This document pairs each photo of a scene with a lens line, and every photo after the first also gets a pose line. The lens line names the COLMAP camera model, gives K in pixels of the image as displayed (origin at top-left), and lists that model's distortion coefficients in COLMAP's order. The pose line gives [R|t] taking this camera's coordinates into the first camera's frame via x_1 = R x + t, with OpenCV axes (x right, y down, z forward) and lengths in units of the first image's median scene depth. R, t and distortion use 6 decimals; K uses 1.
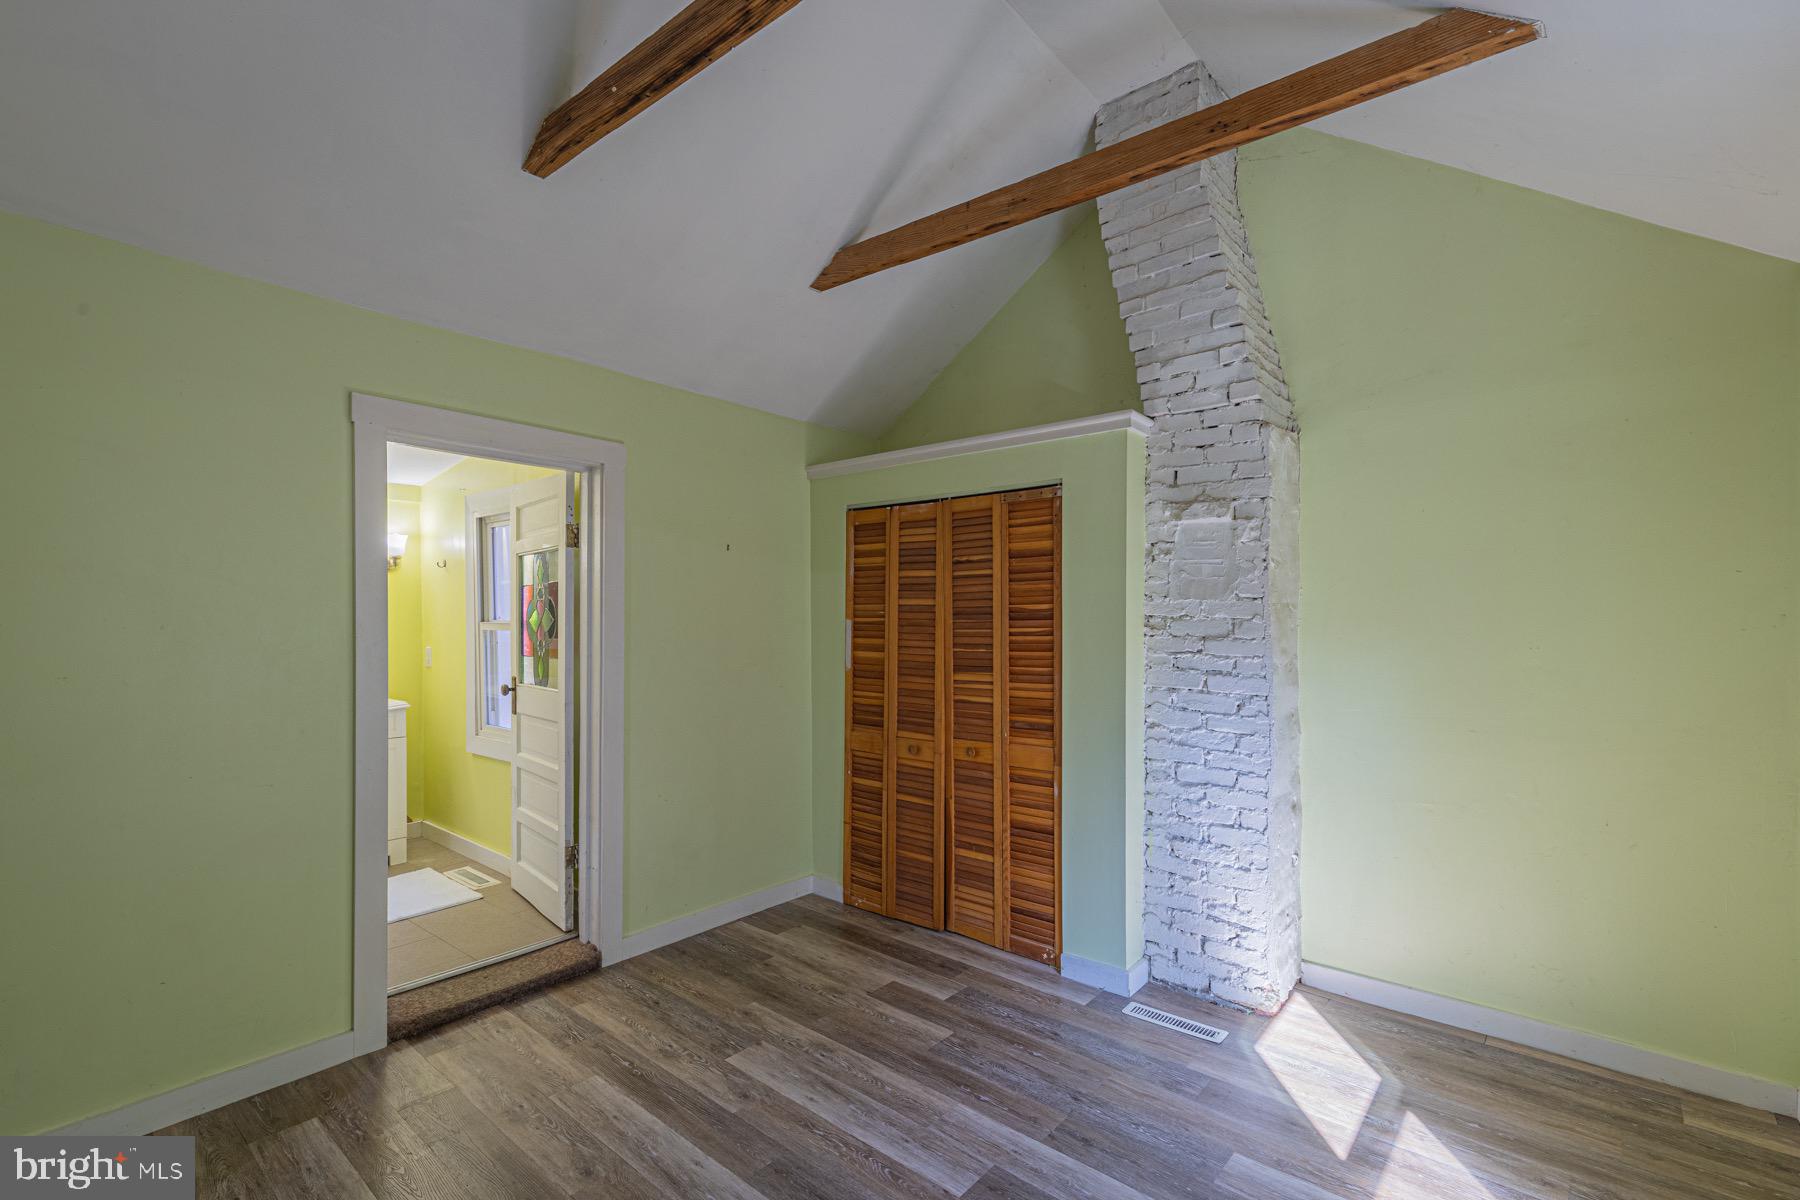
lens RADIAL K [[829.0, 0, 893.0], [0, 829.0, 621.6], [0, 0, 1]] dist [0.006732, -0.001313]
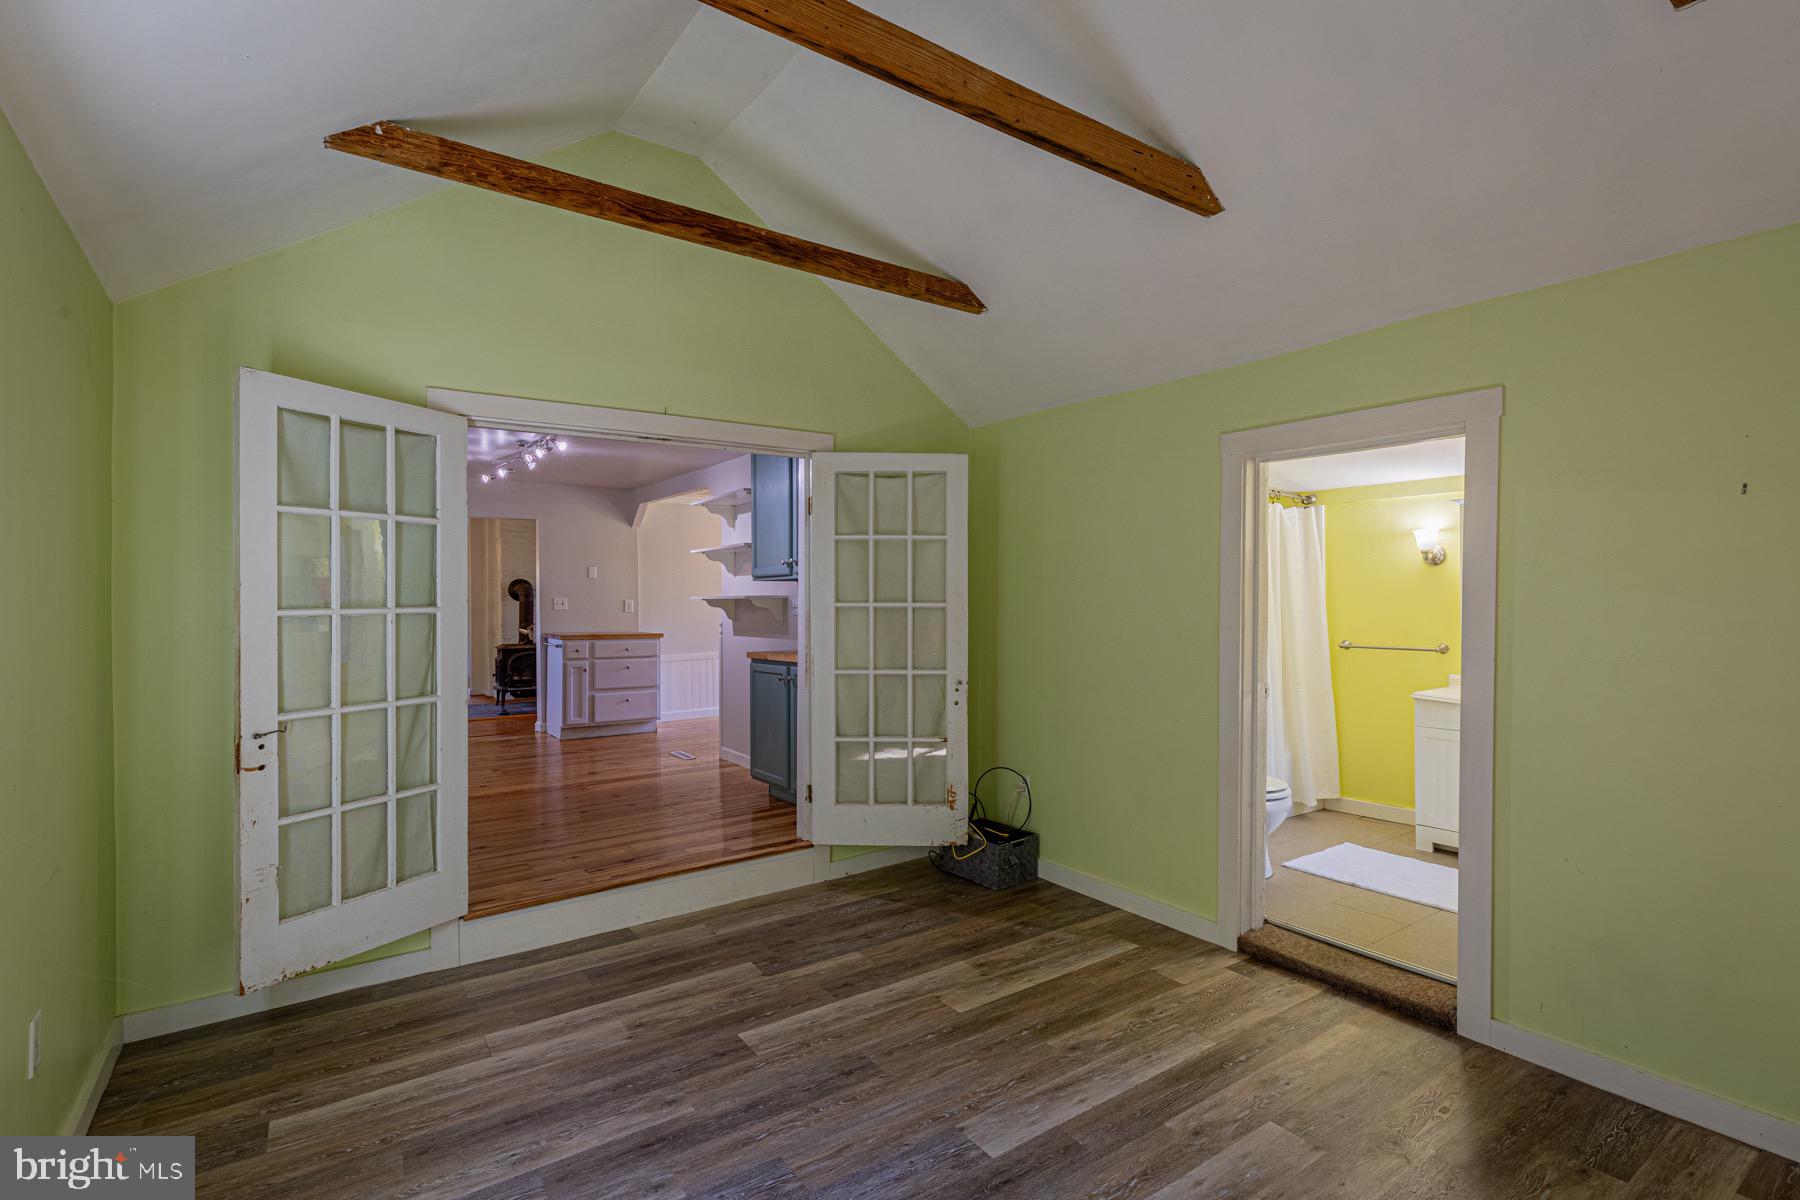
lens RADIAL K [[829.0, 0, 933.1], [0, 829.0, 594.5], [0, 0, 1]] dist [0.006732, -0.001313]
pose [[-0.213530, -0.003931, -0.976929, 0.578174], [-0.013838, 0.999904, -0.000999, -0.011634], [0.976838, 0.013305, -0.213564, 0.671779]]
